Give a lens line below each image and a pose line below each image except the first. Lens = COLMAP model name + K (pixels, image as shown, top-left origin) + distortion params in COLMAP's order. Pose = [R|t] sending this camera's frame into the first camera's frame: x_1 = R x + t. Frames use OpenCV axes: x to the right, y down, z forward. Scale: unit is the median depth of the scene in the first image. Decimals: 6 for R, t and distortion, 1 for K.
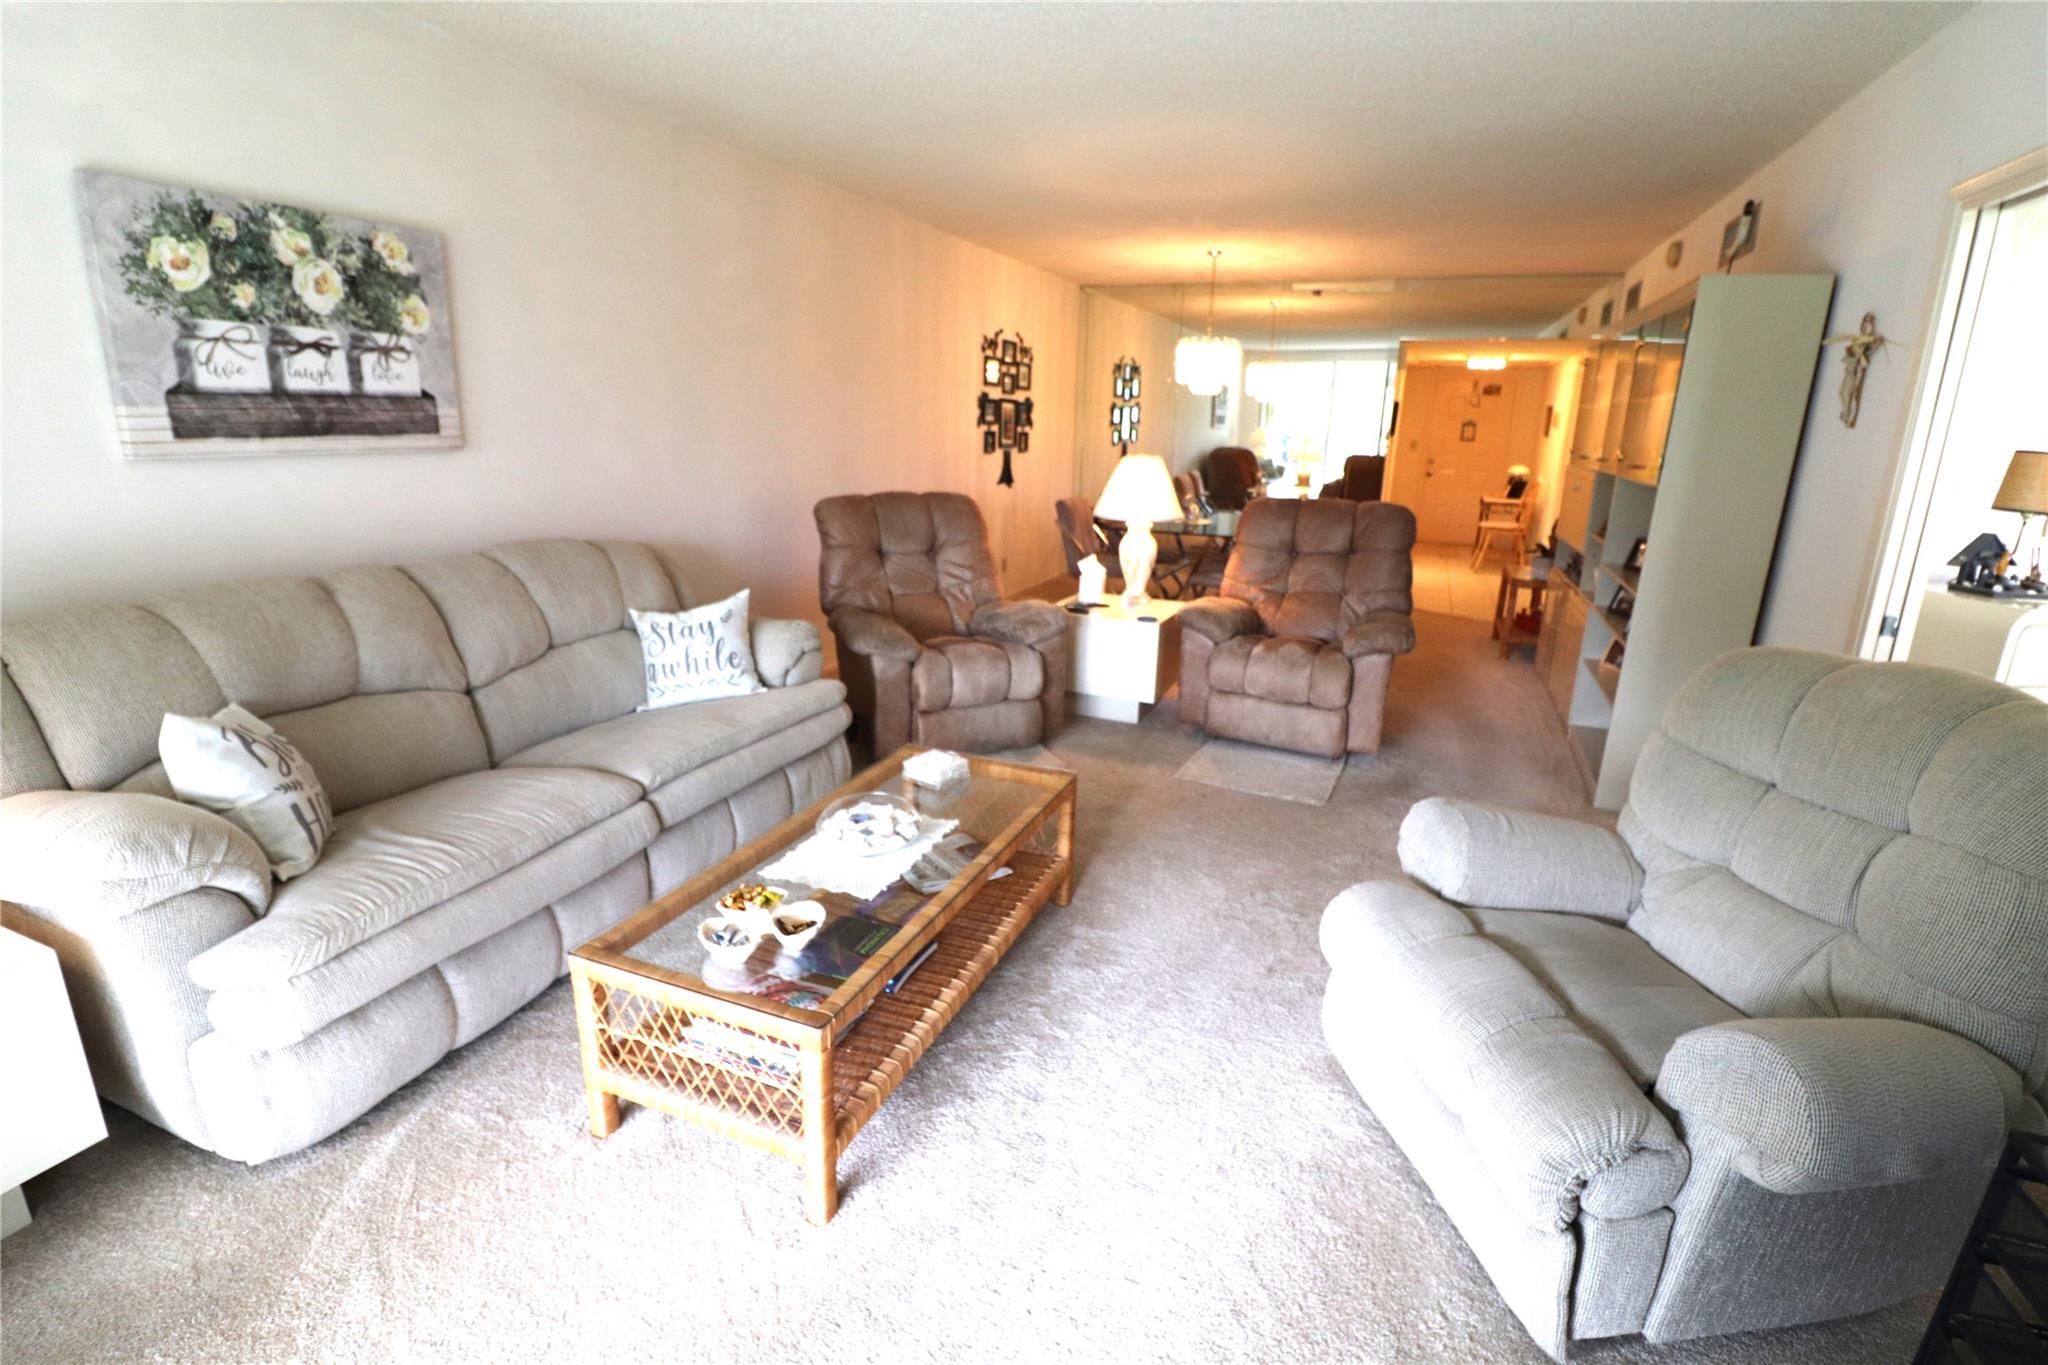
lens RADIAL K [[968.7, 0, 1021.4], [0, 968.7, 683.5], [0, 0, 1]] dist [-0.002428, -0.010423]
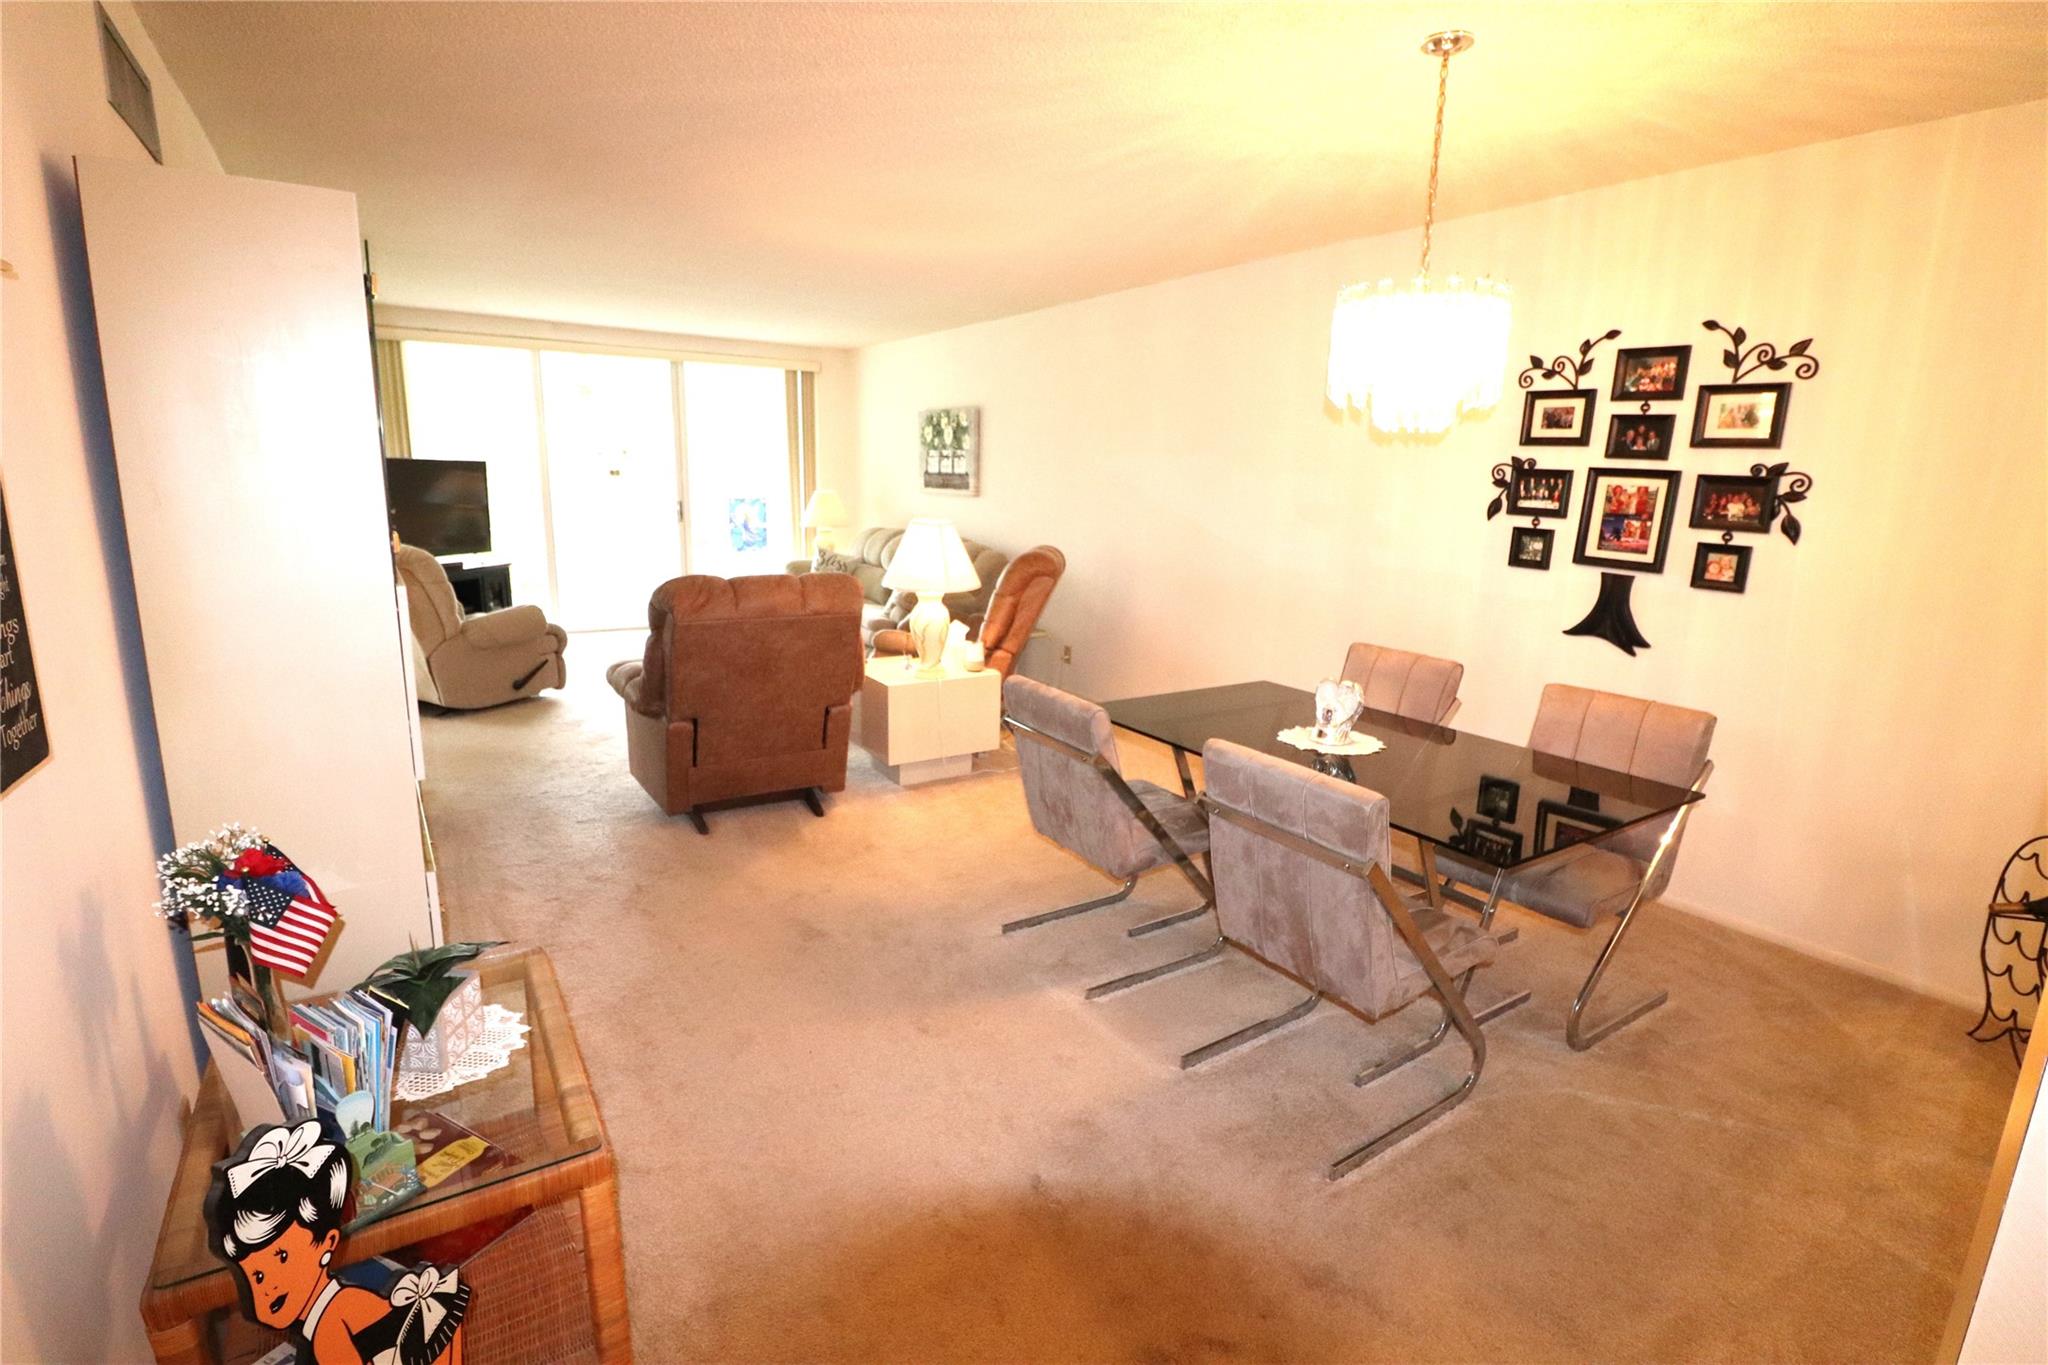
lens RADIAL K [[968.7, 0, 1027.4], [0, 968.7, 679.2], [0, 0, 1]] dist [-0.002428, -0.010423]
pose [[-0.571653, 0.136097, -0.809129, 1.484471], [-0.255701, 0.907487, 0.333295, -0.754257], [0.779635, 0.397424, -0.483967, 2.775372]]
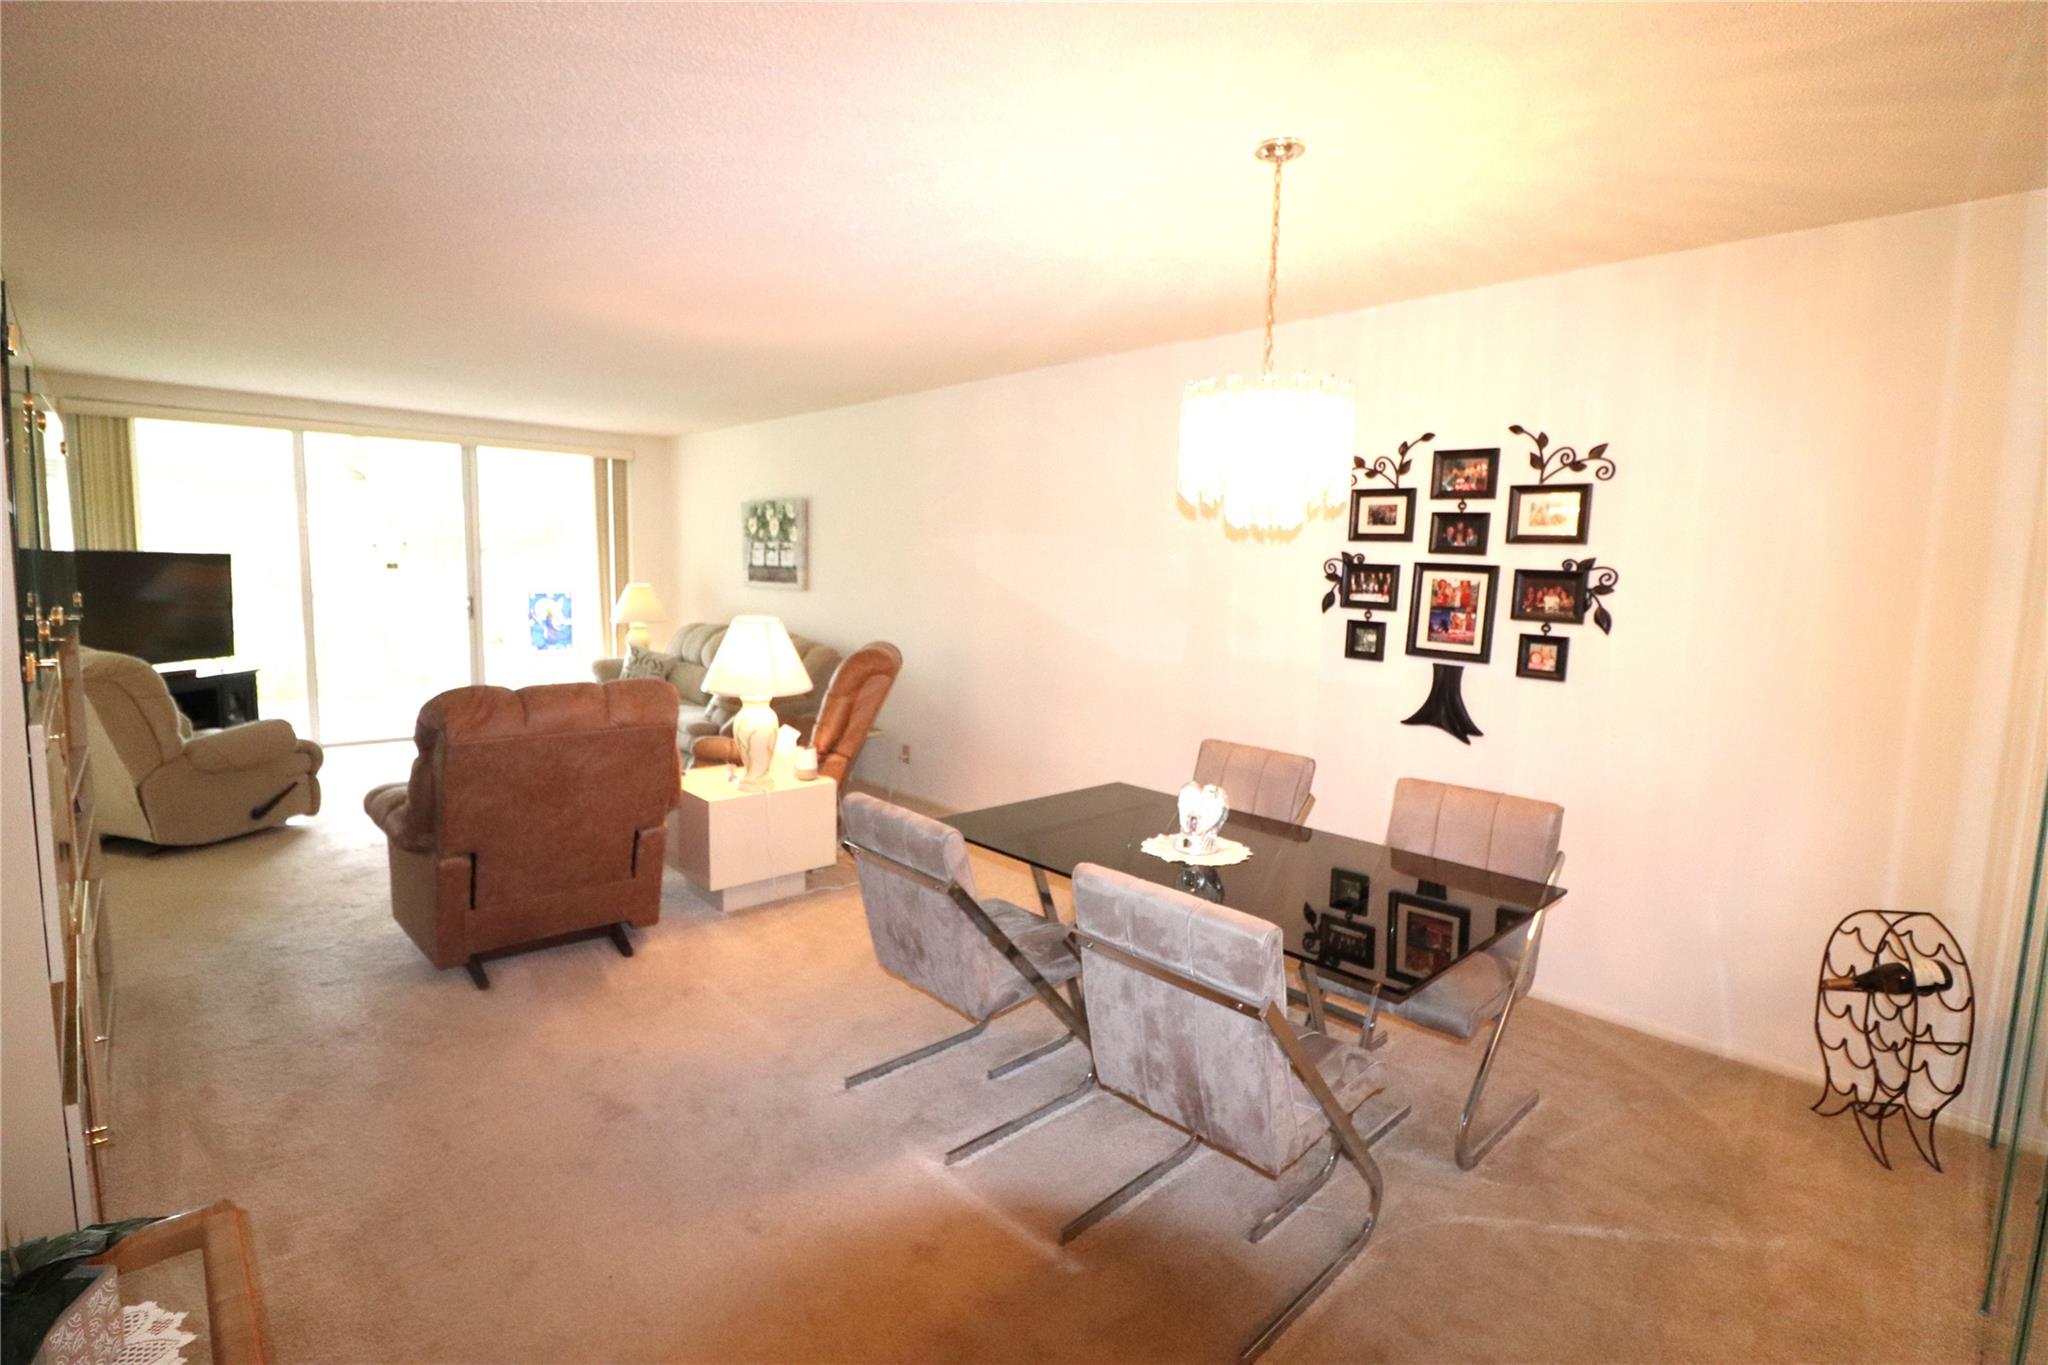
lens RADIAL K [[968.7, 0, 1026.1], [0, 968.7, 676.1], [0, 0, 1]] dist [-0.002428, -0.010423]
pose [[-0.421875, 0.069659, -0.903974, 1.413647], [-0.275315, 0.940121, 0.200932, -0.745682], [0.863842, 0.333646, -0.377436, 2.715698]]
